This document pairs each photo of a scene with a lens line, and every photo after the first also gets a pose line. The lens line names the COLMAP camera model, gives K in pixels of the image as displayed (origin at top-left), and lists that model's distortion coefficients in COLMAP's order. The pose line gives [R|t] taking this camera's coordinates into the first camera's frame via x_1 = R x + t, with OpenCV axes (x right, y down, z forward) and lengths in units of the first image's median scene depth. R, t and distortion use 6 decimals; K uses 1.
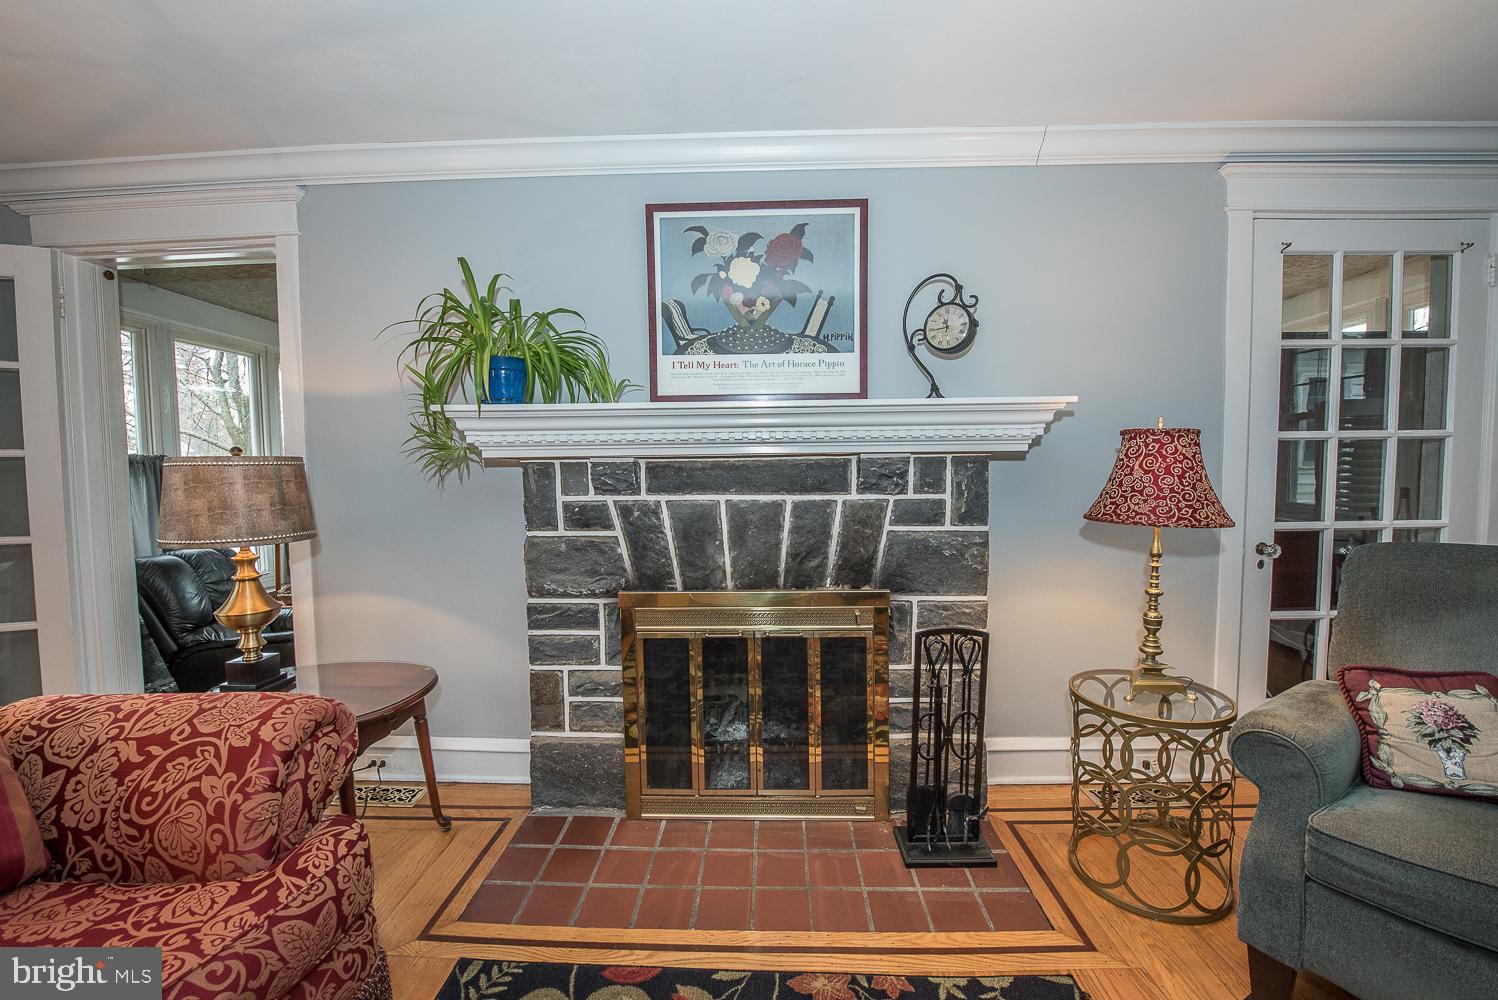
lens RADIAL K [[593.2, 0, 748.7], [0, 593.2, 500.8], [0, 0, 1]] dist [-0.017269, -0.001837]
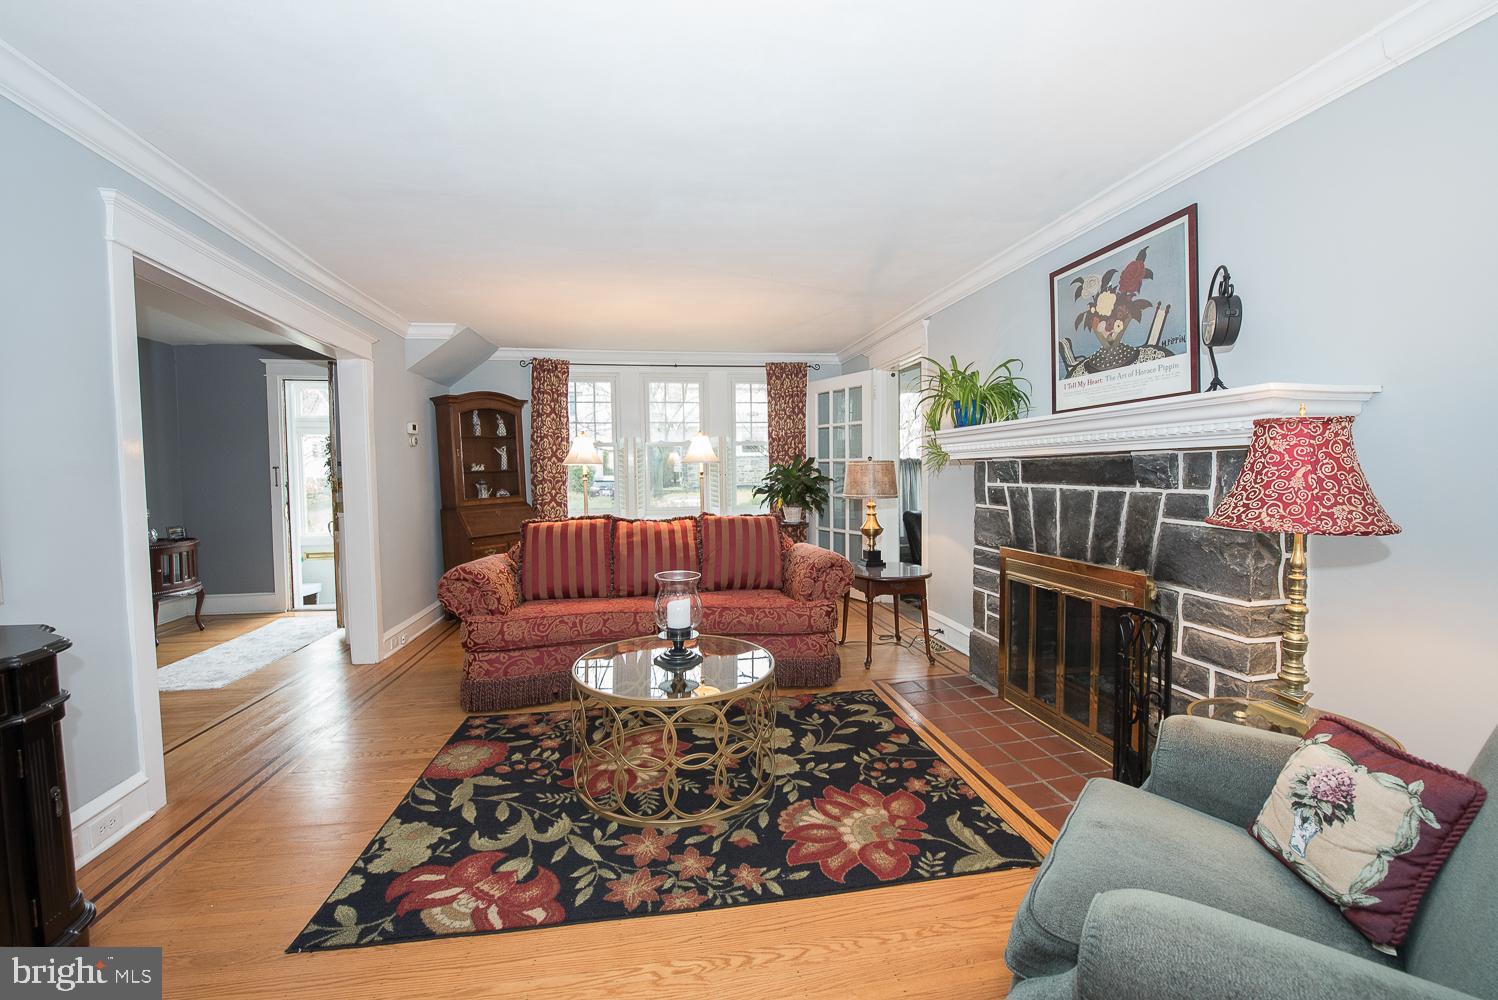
lens RADIAL K [[593.2, 0, 745.1], [0, 593.2, 497.3], [0, 0, 1]] dist [-0.017269, -0.001837]
pose [[0.203395, 0.048872, -0.977876, 1.111439], [-0.044035, 0.998199, 0.040729, -0.004670], [0.978106, 0.034777, 0.205181, 0.038517]]
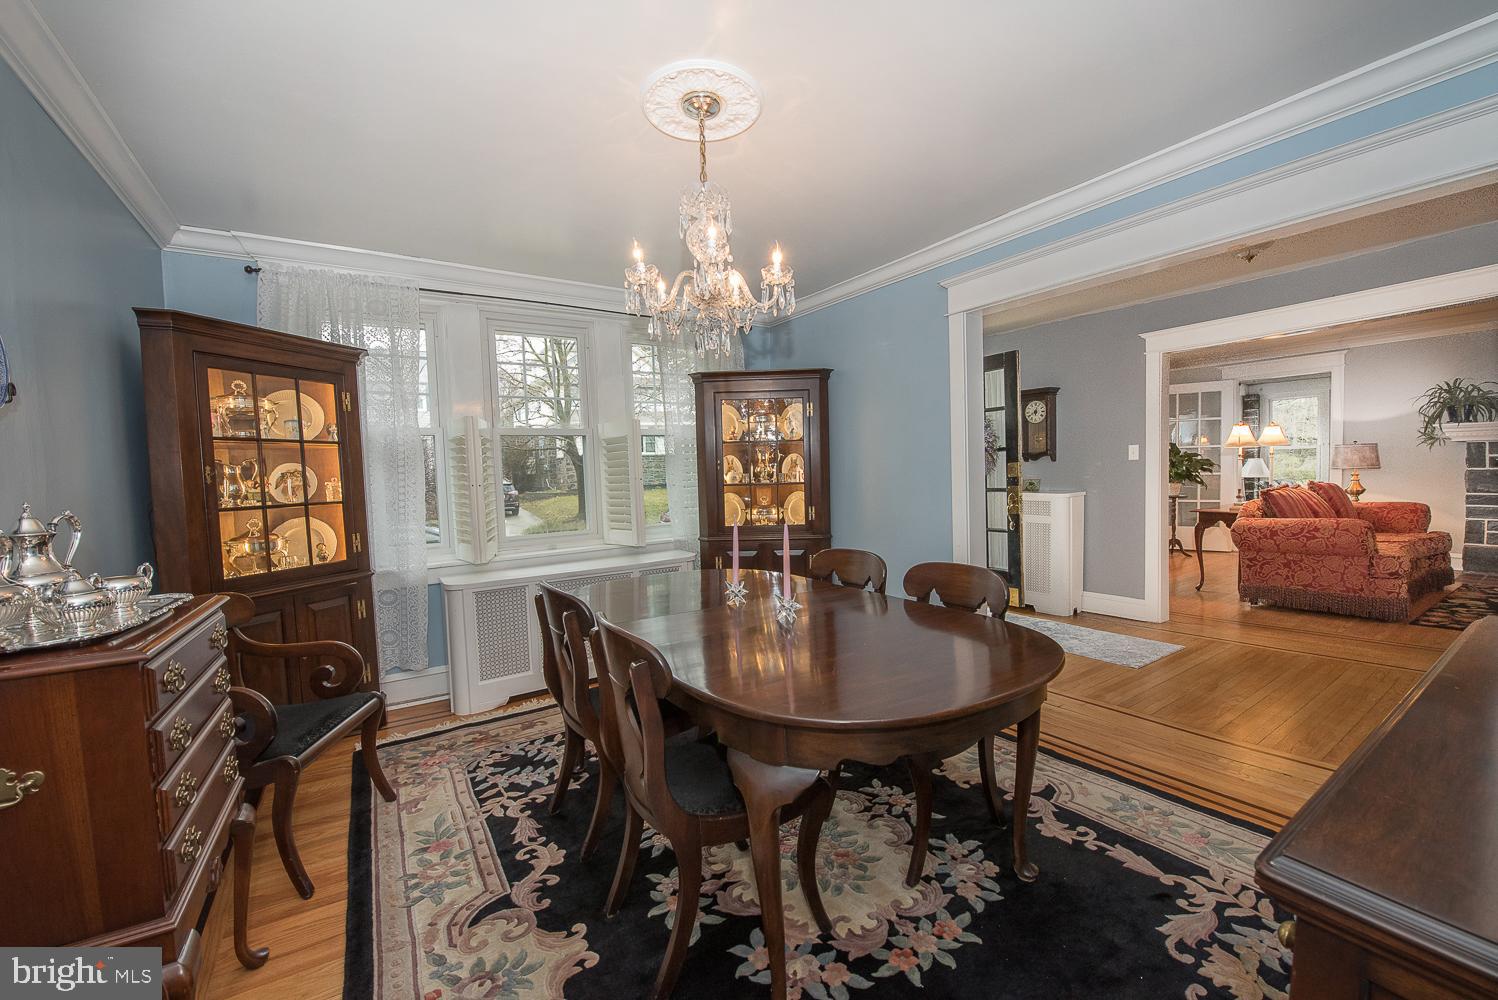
lens RADIAL K [[593.2, 0, 744.1], [0, 593.2, 499.8], [0, 0, 1]] dist [-0.017269, -0.001837]
pose [[0.567024, 0.034449, -0.822981, -0.087187], [-0.019074, 0.999406, 0.028692, 0.186784], [0.823480, -0.000572, 0.567344, -3.261061]]
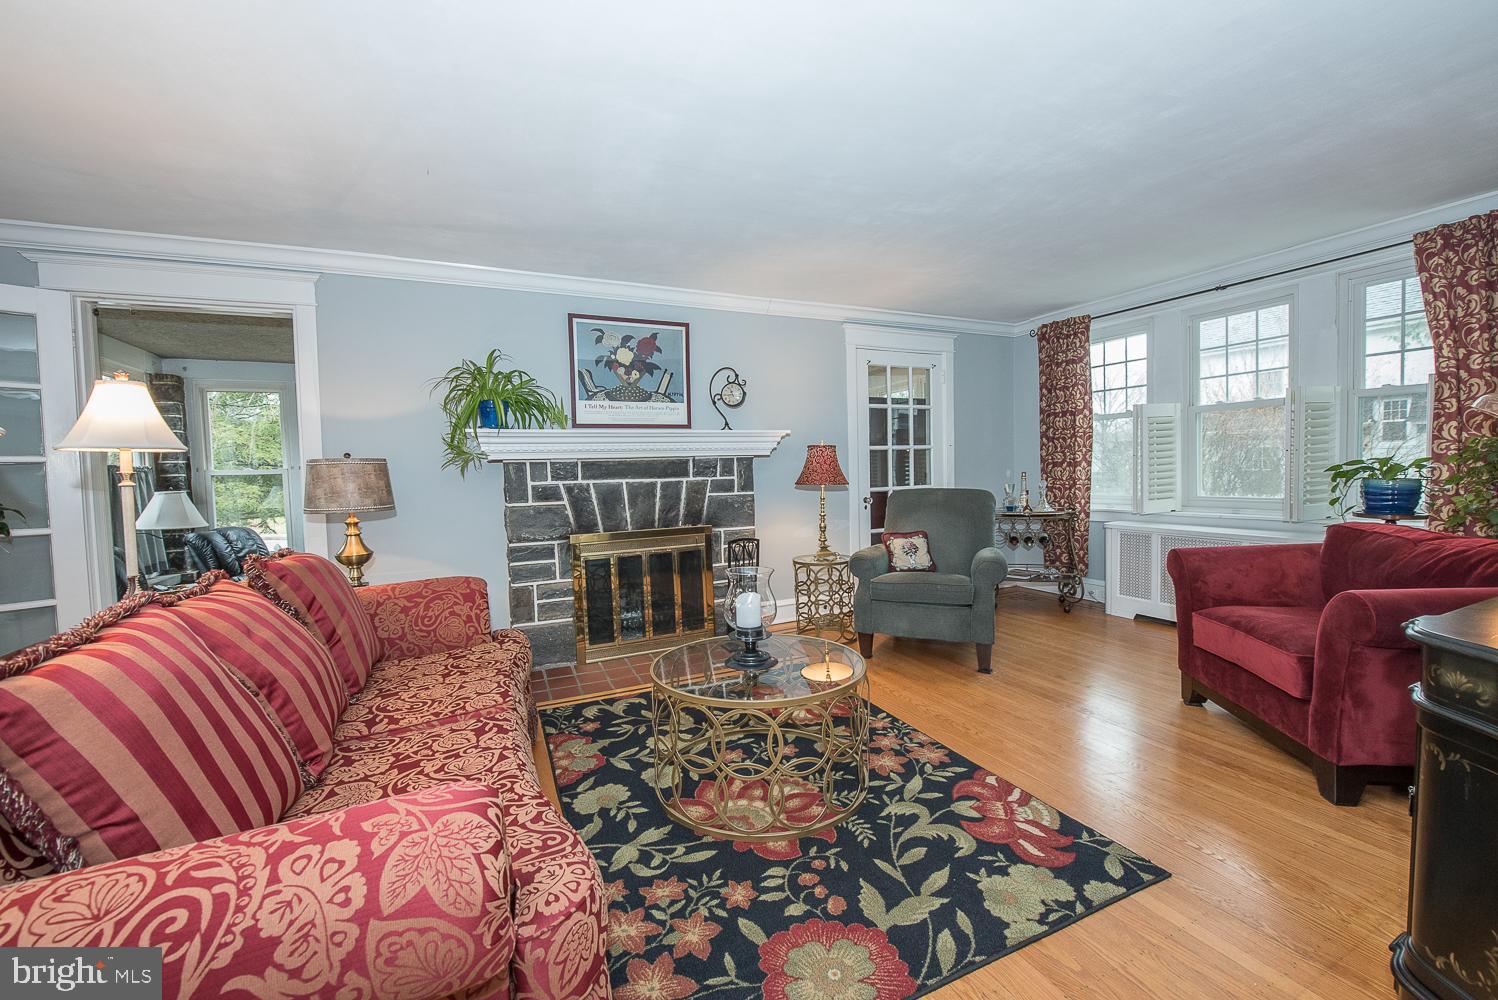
lens RADIAL K [[593.2, 0, 749.0], [0, 593.2, 500.1], [0, 0, 1]] dist [-0.017269, -0.001837]
pose [[0.892335, -0.035749, 0.449955, -0.526474], [0.042747, 0.999071, -0.005399, 0.080550], [-0.449344, 0.024052, 0.893035, -0.812639]]
